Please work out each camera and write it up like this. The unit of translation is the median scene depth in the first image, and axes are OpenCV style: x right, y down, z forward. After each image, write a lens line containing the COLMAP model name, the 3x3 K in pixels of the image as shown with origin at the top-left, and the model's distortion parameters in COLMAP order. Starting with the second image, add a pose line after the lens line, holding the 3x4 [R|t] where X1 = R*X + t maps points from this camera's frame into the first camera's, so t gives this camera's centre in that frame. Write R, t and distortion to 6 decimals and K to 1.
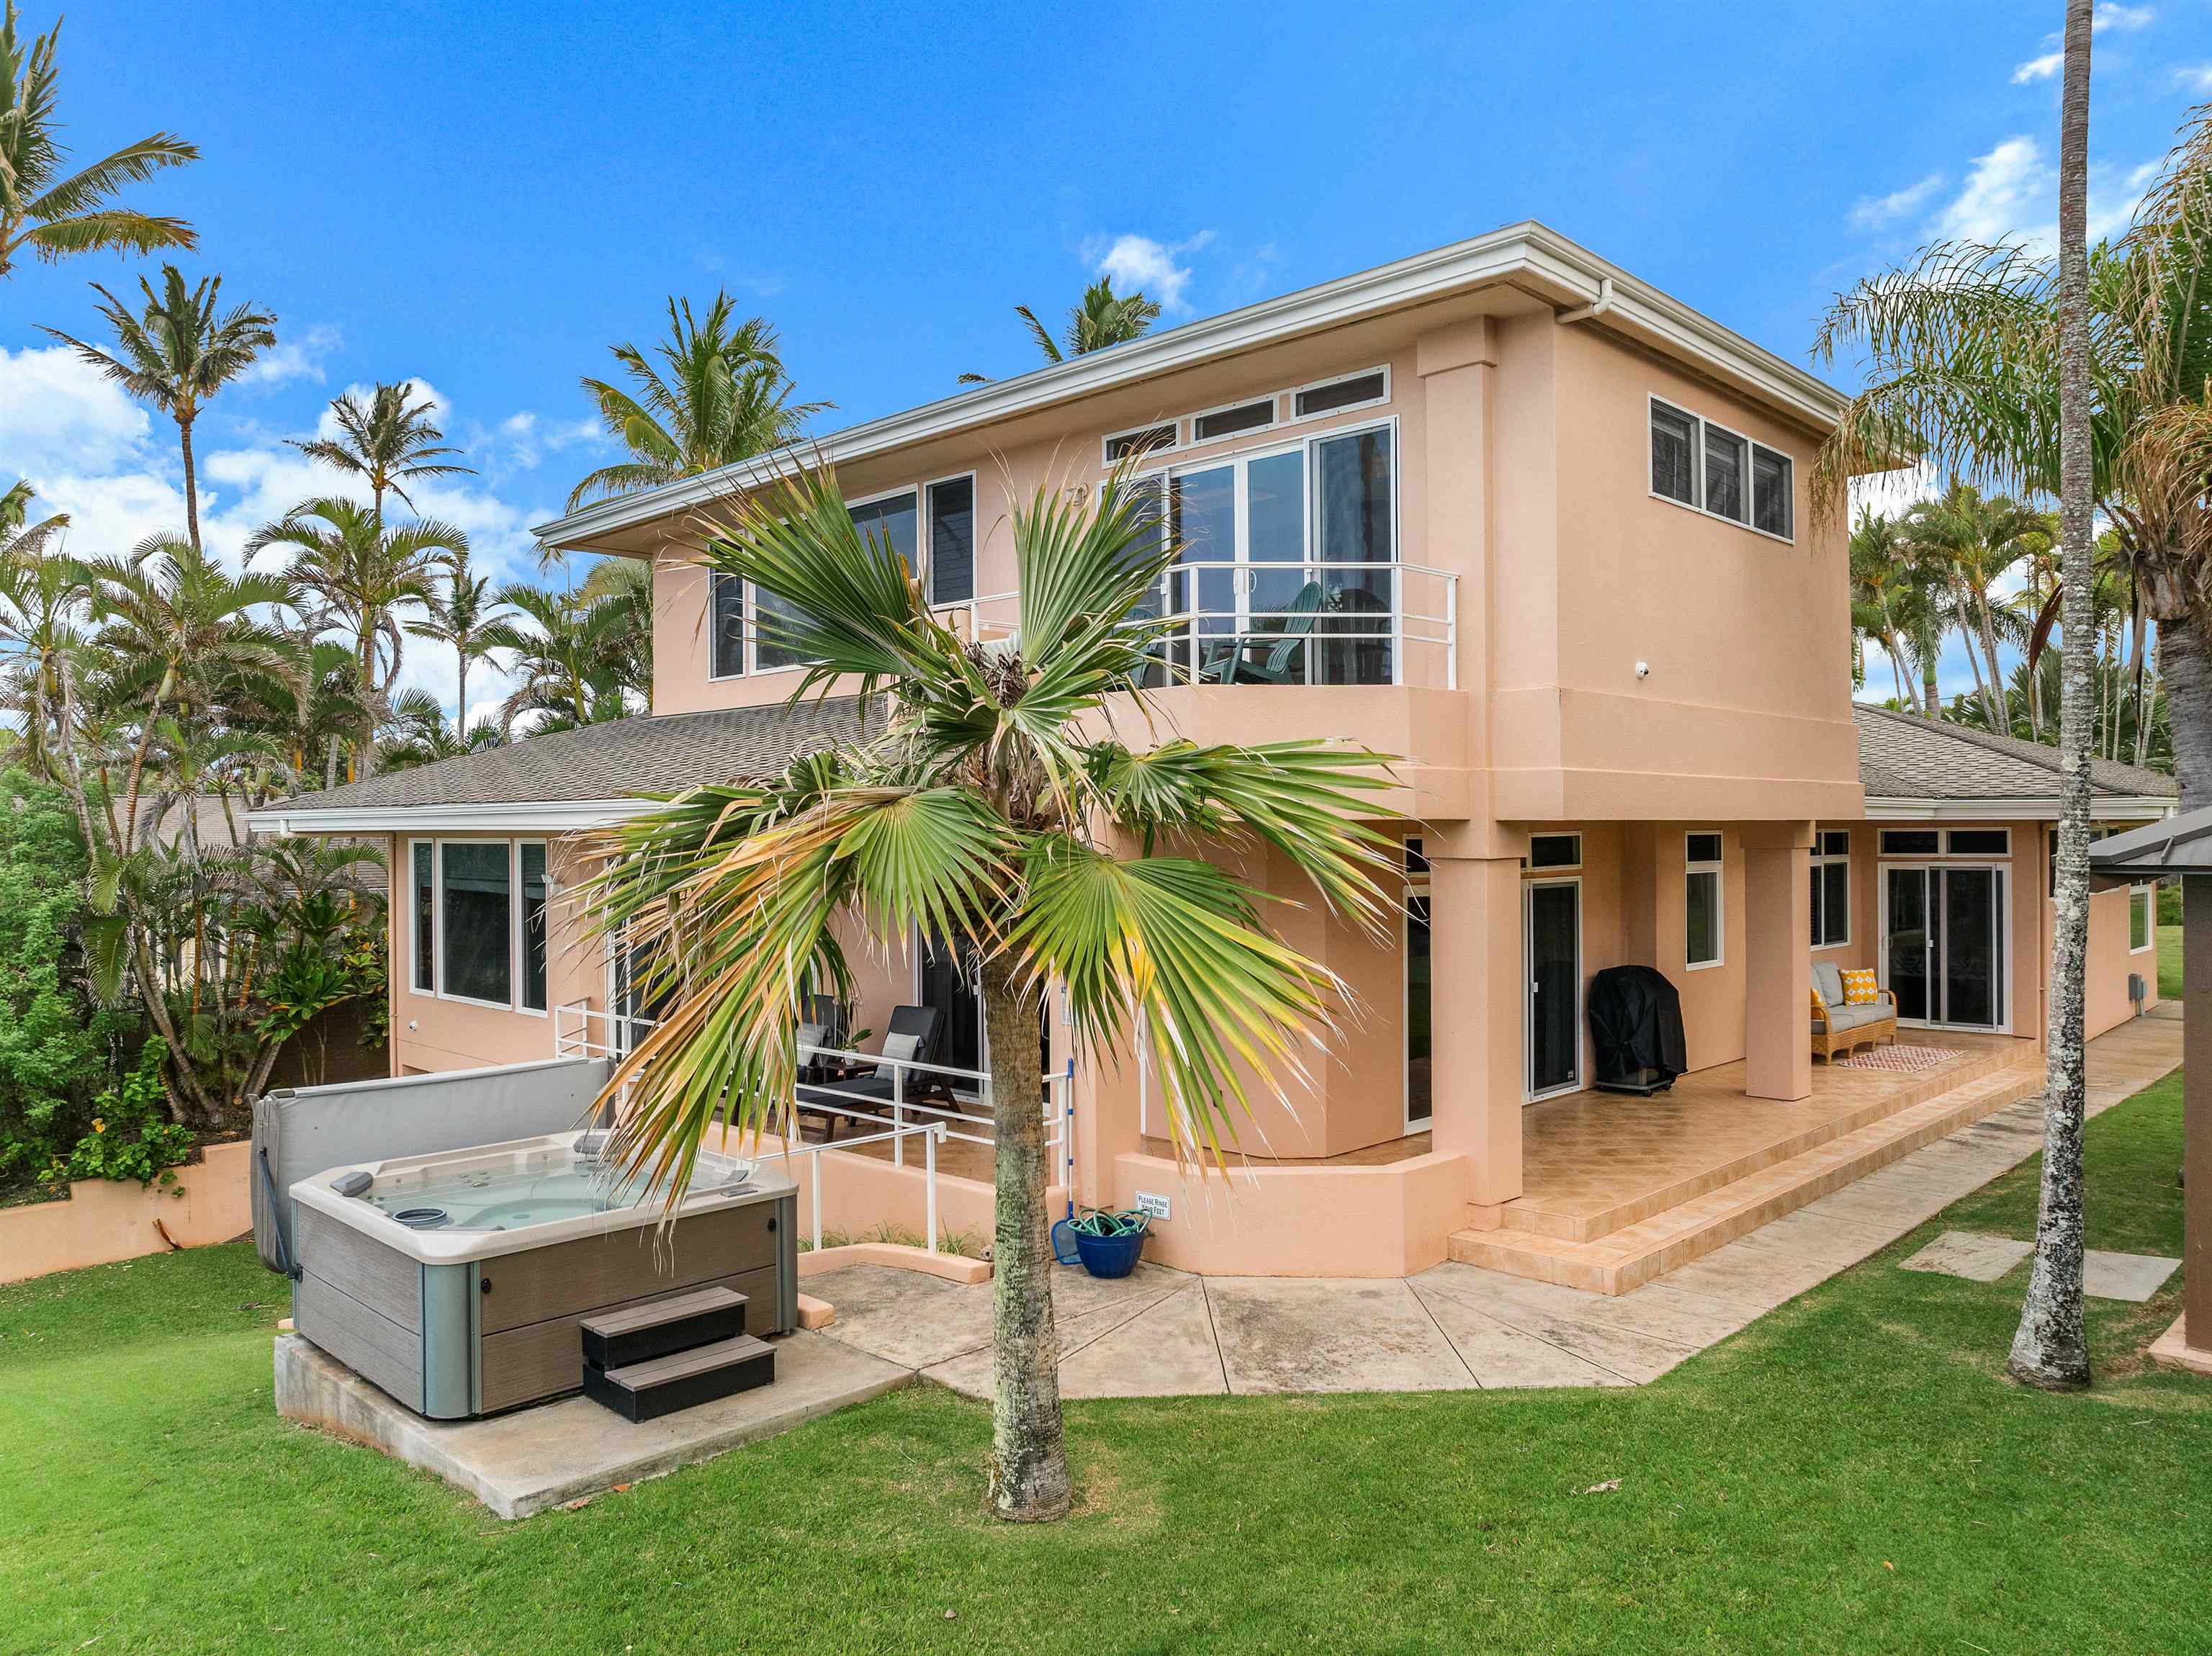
lens RADIAL K [[1572.7, 0, 1102.5], [0, 1572.7, 814.9], [0, 0, 1]] dist [-0.042414, 0.013209]
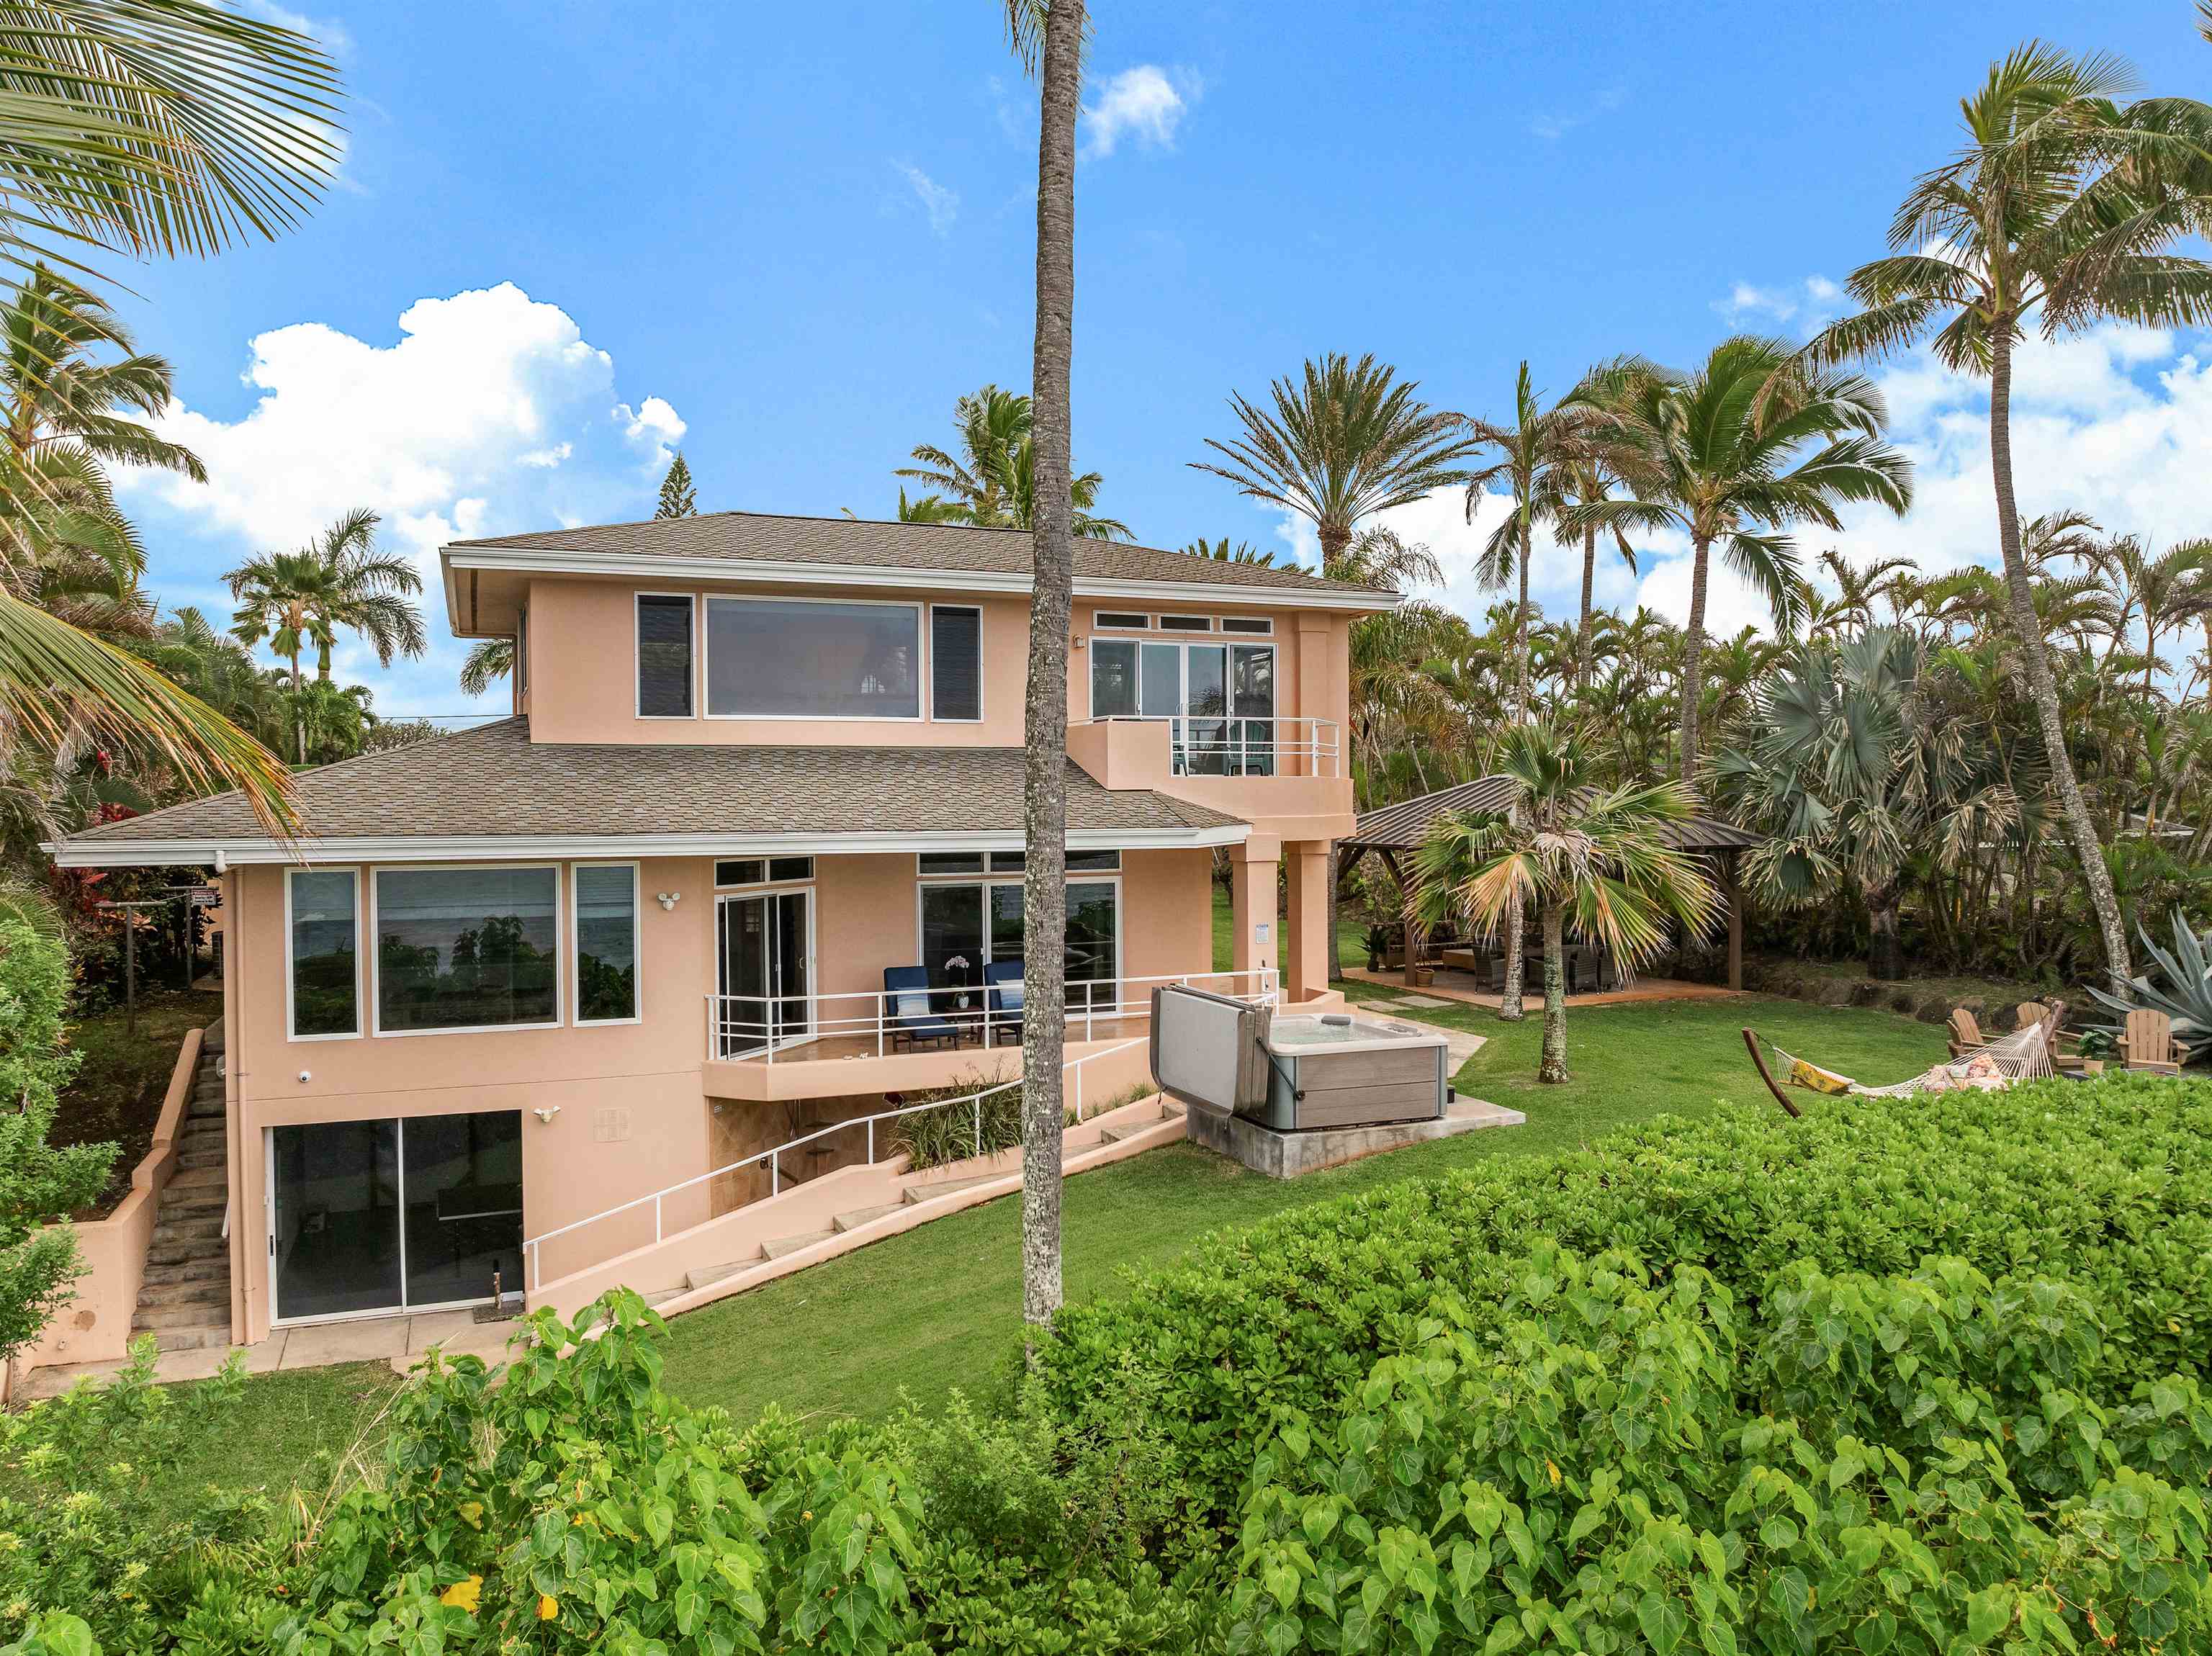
lens RADIAL K [[1572.7, 0, 1119.7], [0, 1572.7, 836.4], [0, 0, 1]] dist [-0.042414, 0.013209]
pose [[0.380421, -0.010430, 0.924755, -1.594139], [-0.000969, 0.999931, 0.011676, -0.019364], [-0.924813, -0.005337, 0.380385, 0.342631]]
